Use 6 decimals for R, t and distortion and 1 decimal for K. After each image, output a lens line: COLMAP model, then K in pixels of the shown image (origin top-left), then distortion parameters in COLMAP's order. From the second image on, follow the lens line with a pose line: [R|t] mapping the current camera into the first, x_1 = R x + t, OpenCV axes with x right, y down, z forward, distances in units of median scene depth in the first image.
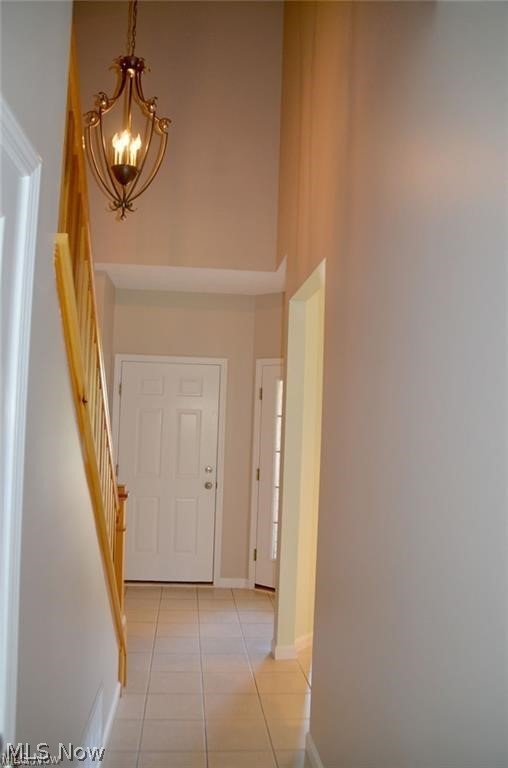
lens RADIAL K [[633.0, 0, 253.2], [0, 633.0, 425.5], [0, 0, 1]] dist [-0.094960, 0.005560]
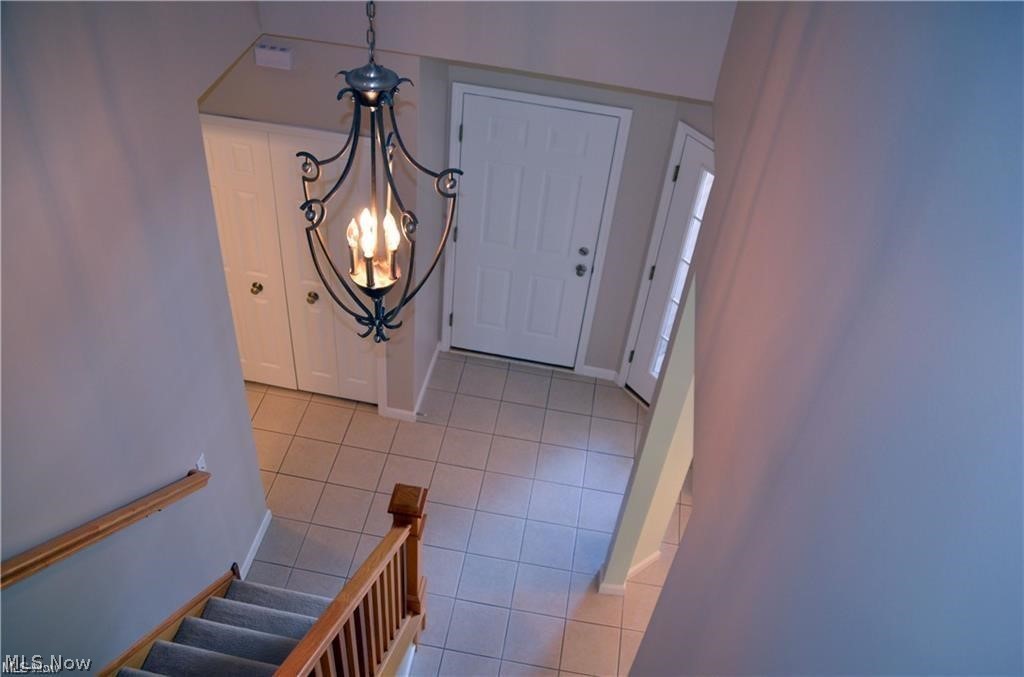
lens RADIAL K [[844.0, 0, 512.0], [0, 844.0, 338.5], [0, 0, 1]] dist [-0.094960, 0.005560]
pose [[0.964730, 0.207744, -0.161673, 0.023650], [-0.045173, 0.735703, 0.675796, -0.484516], [0.259336, -0.644658, 0.719139, 0.253158]]
